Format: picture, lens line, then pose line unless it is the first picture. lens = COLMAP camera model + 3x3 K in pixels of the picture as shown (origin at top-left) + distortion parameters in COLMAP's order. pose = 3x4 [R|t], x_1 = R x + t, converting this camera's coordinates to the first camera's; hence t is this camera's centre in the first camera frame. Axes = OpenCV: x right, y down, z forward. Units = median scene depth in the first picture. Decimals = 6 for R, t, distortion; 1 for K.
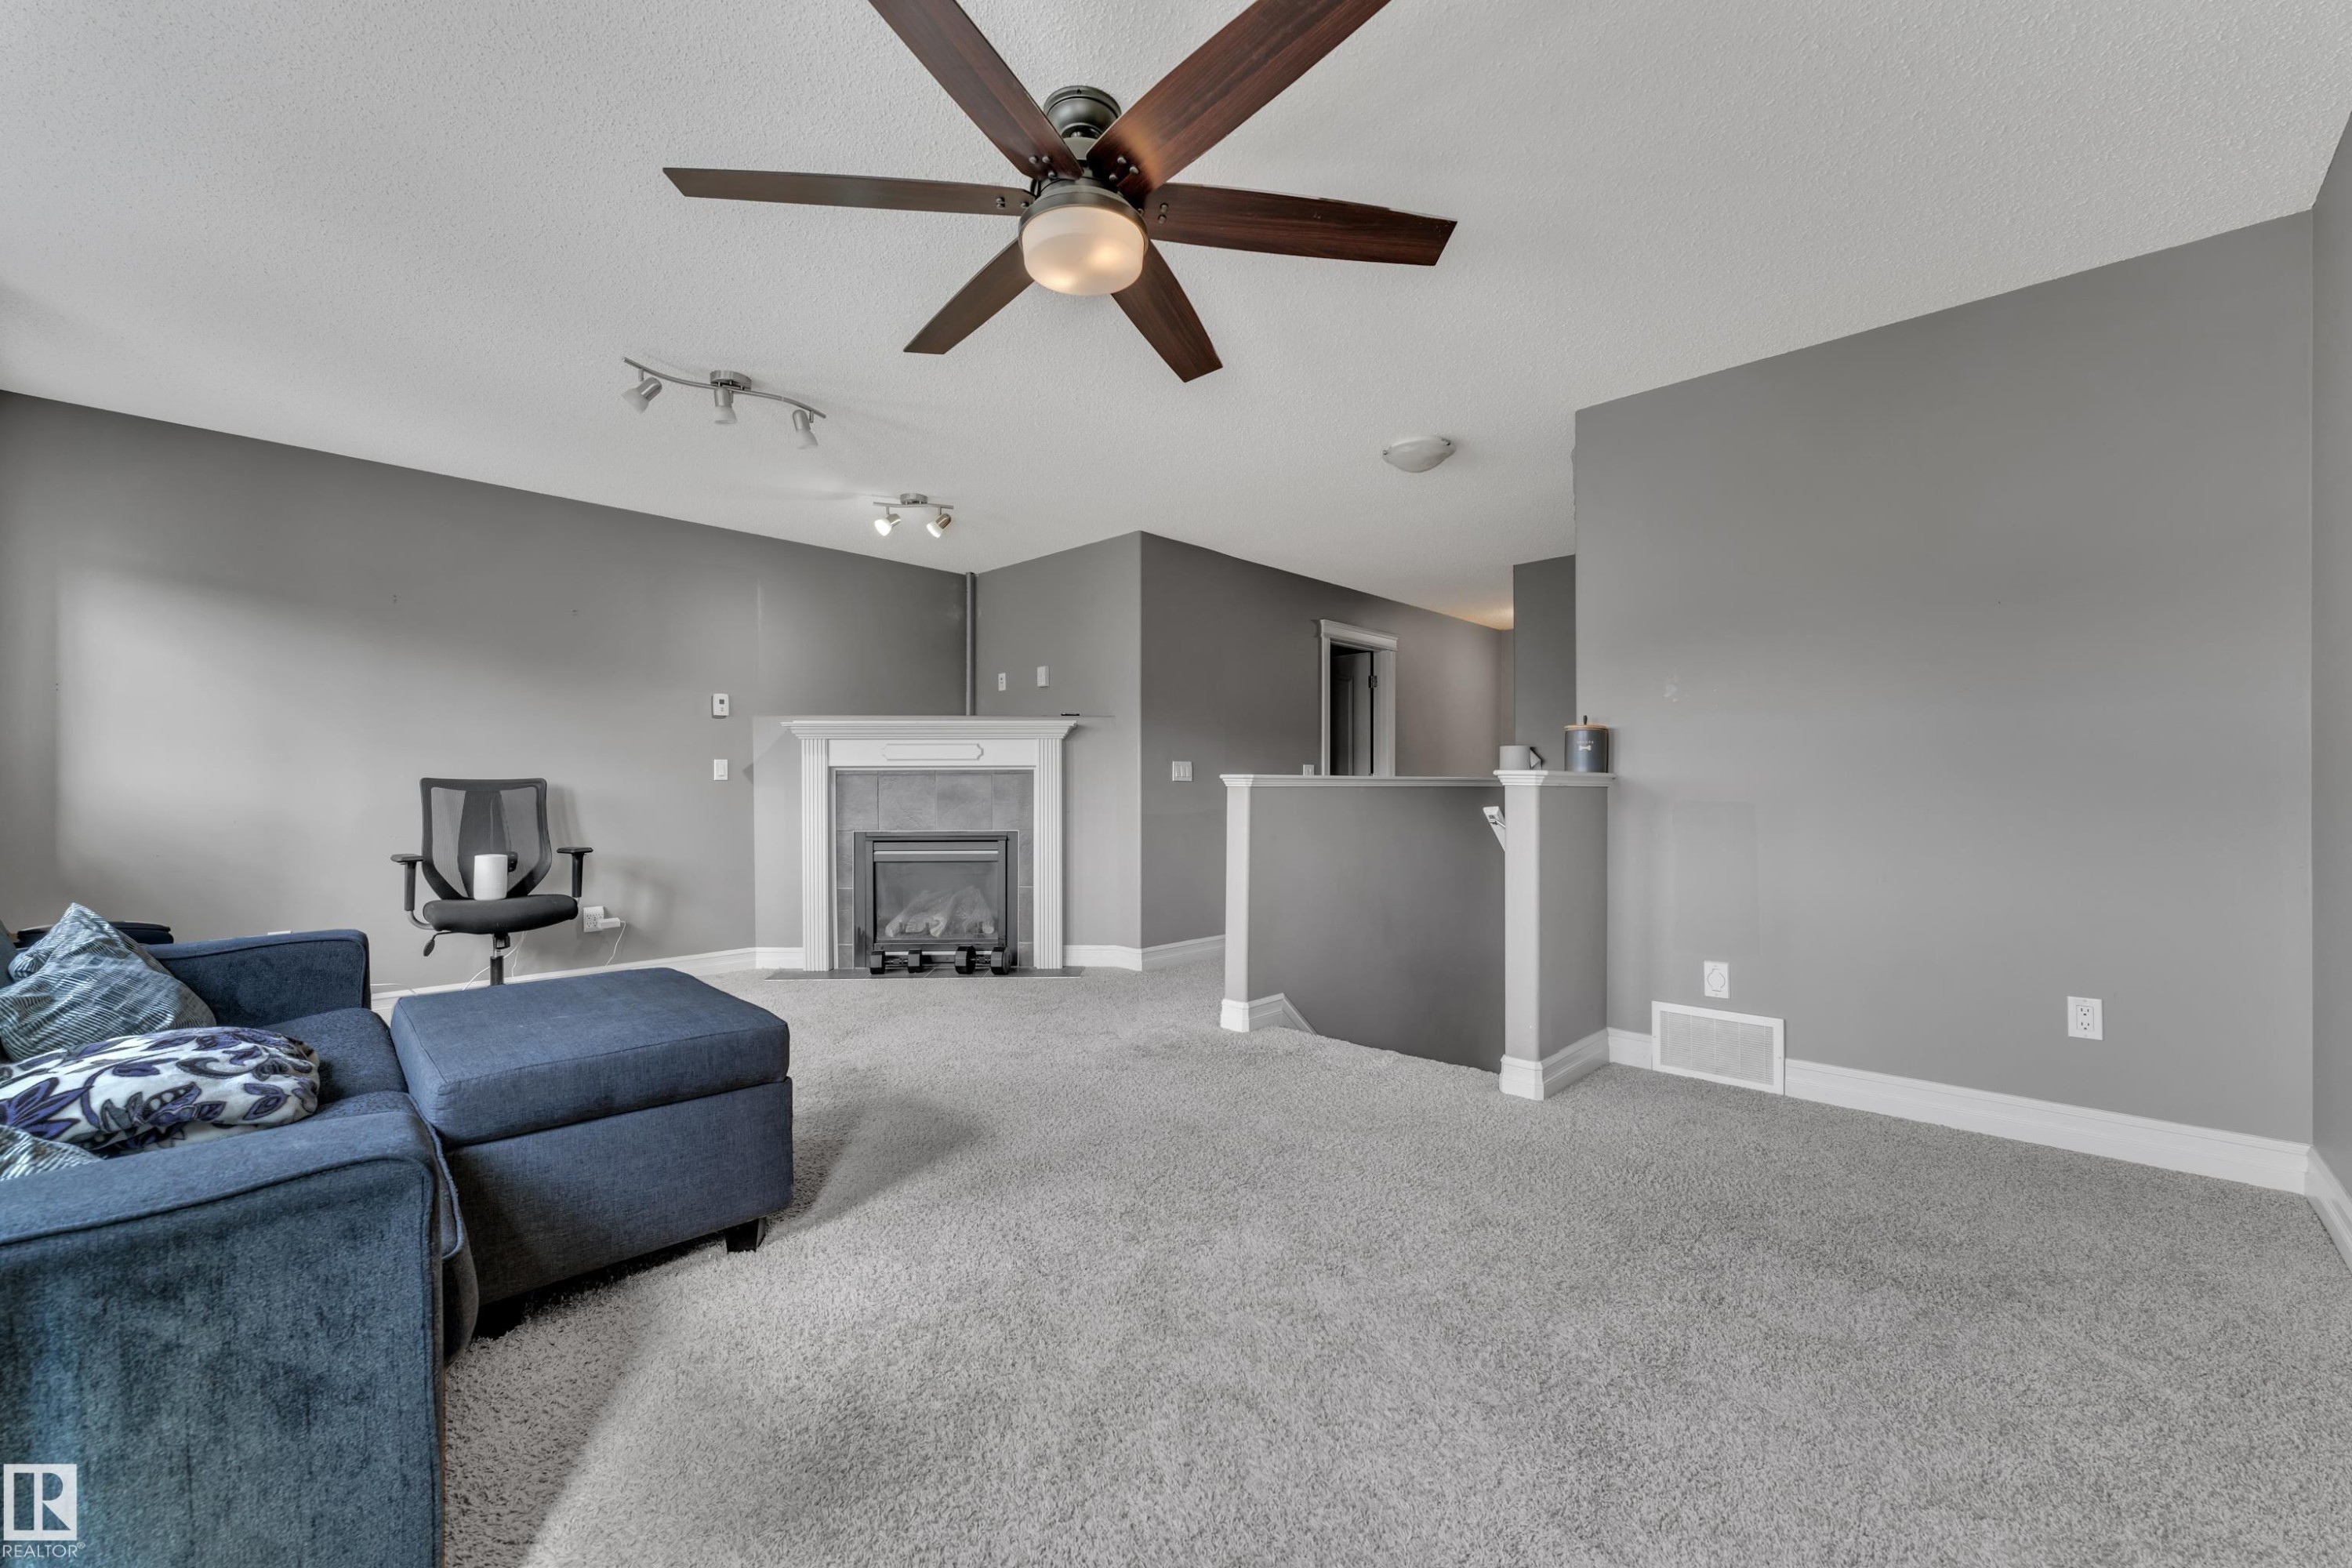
lens RADIAL K [[947.4, 0, 1174.3], [0, 947.4, 786.6], [0, 0, 1]] dist [0.003095, -0.000002]
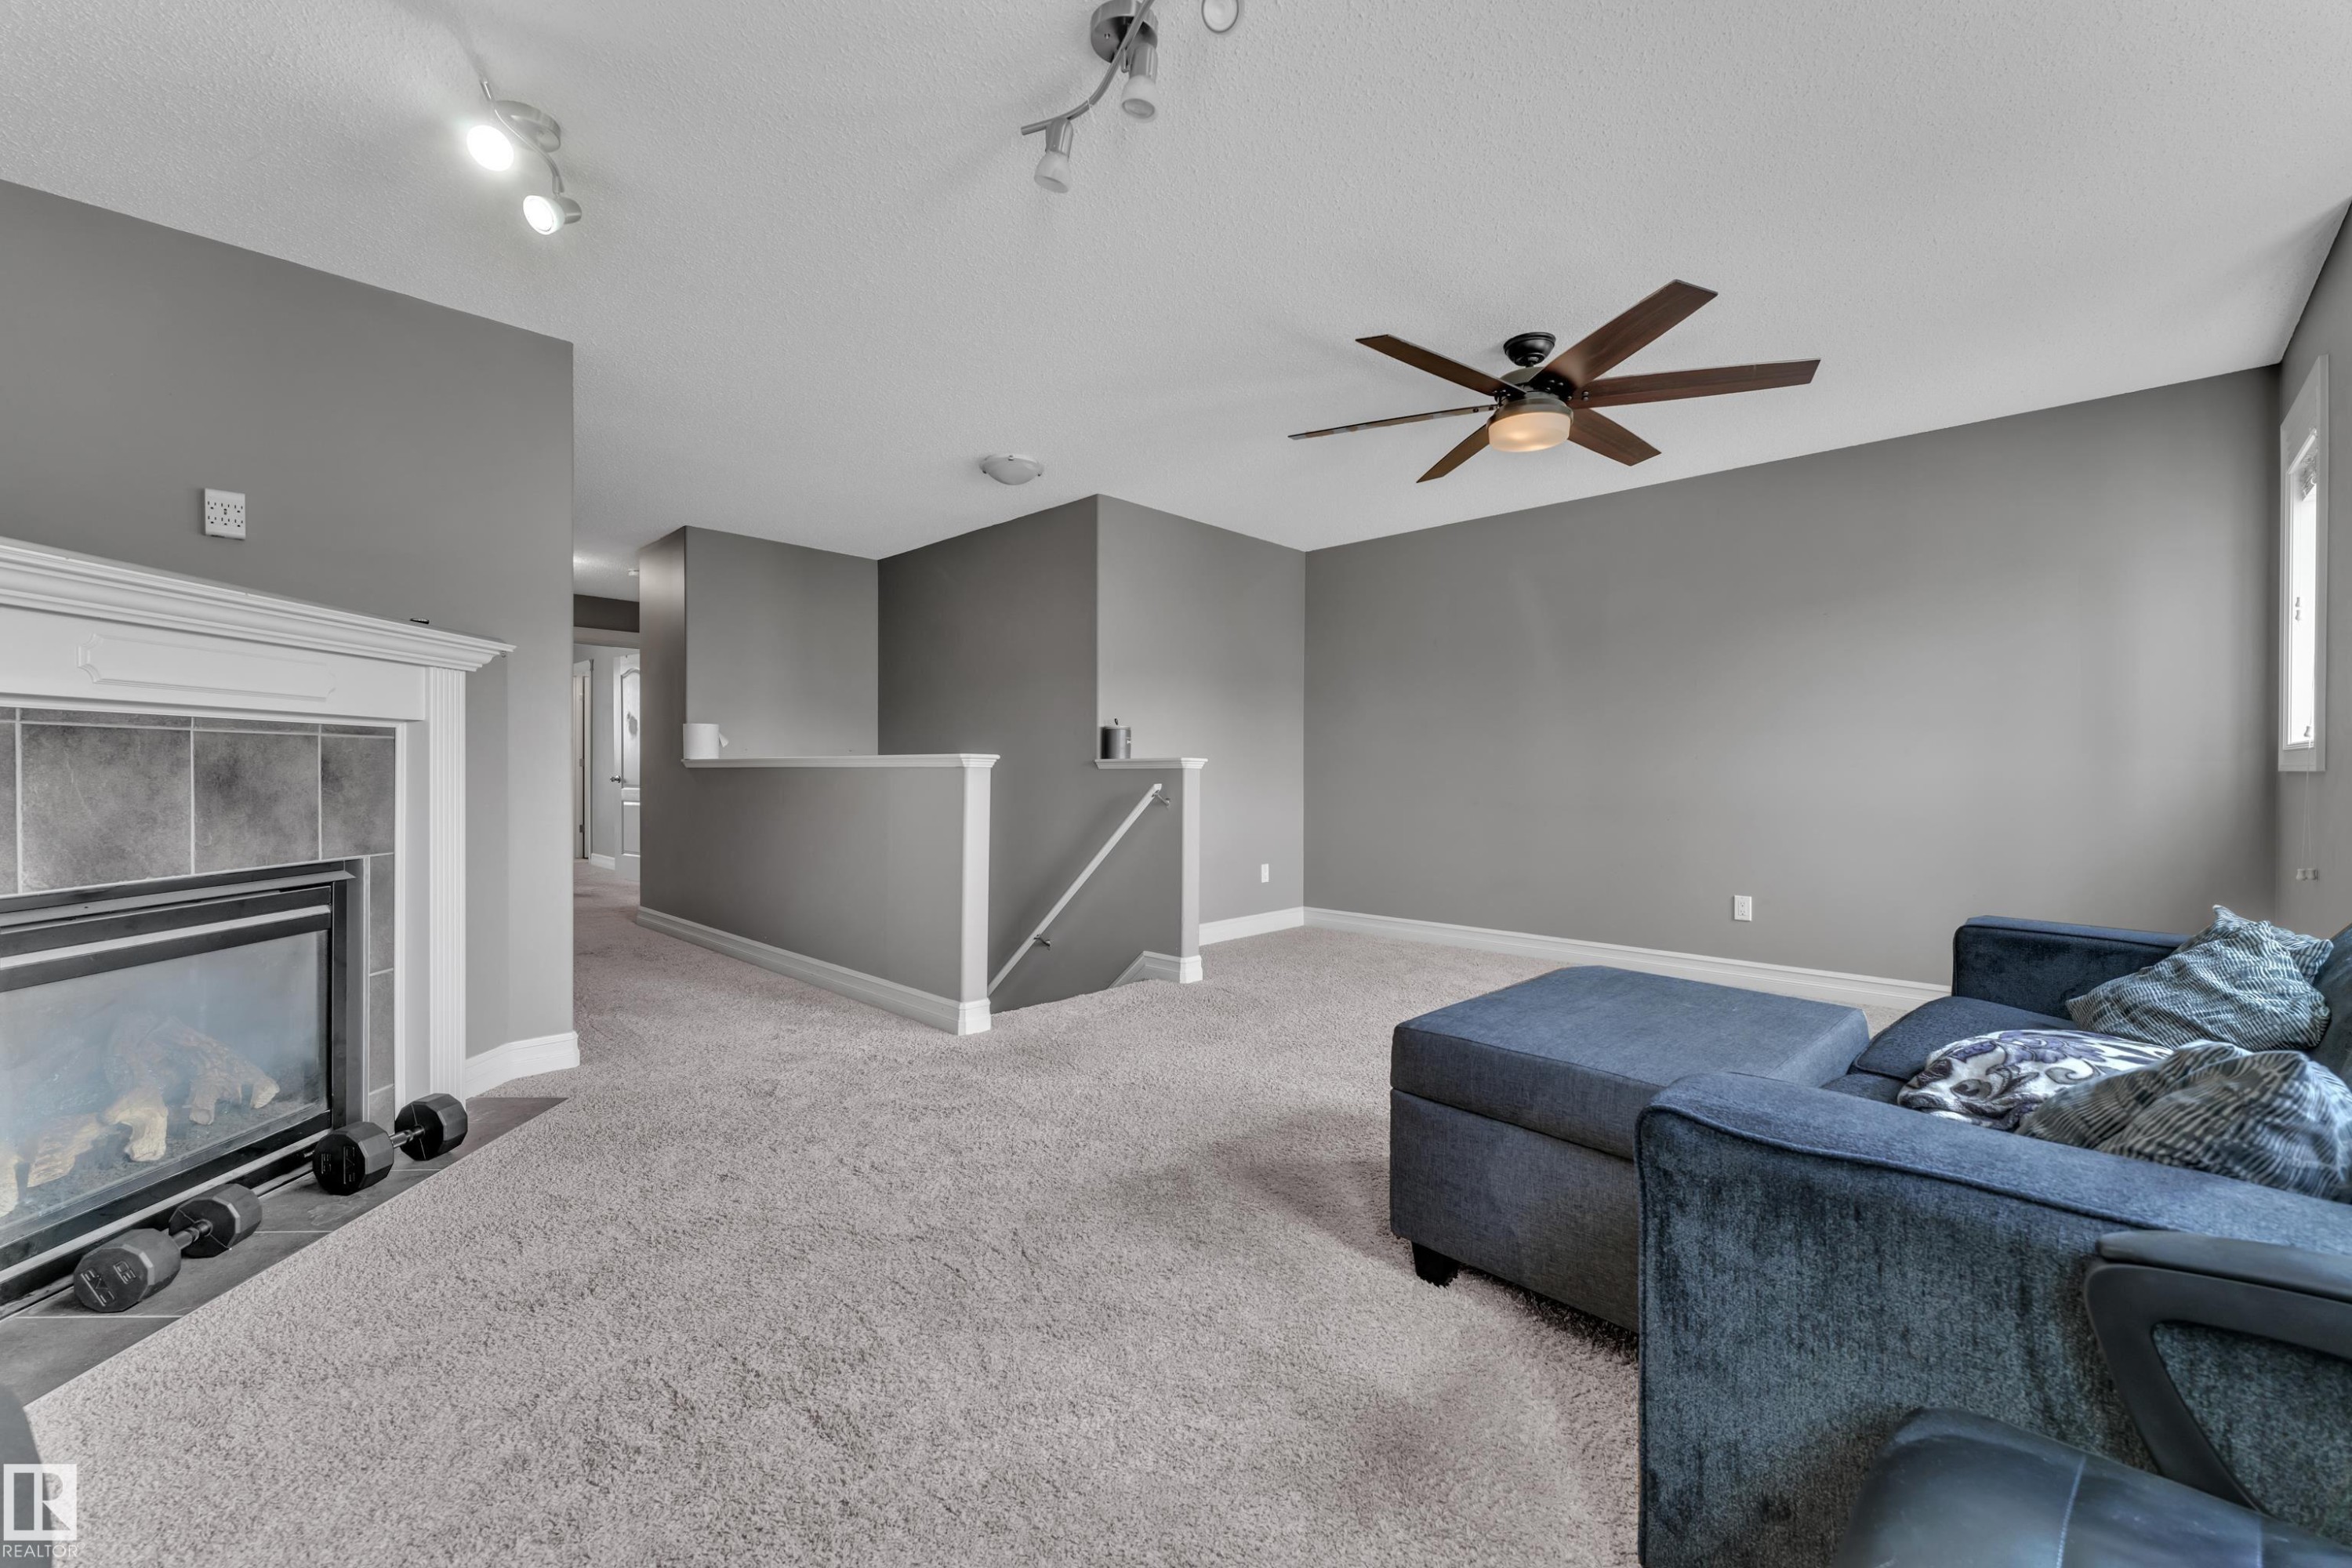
lens RADIAL K [[947.4, 0, 1174.5], [0, 947.4, 780.9], [0, 0, 1]] dist [0.003095, -0.000002]
pose [[-0.002823, -0.000232, 0.999996, -0.735196], [0.006347, 0.999980, 0.000250, 0.013068], [-0.999976, 0.006347, -0.002821, 0.695905]]
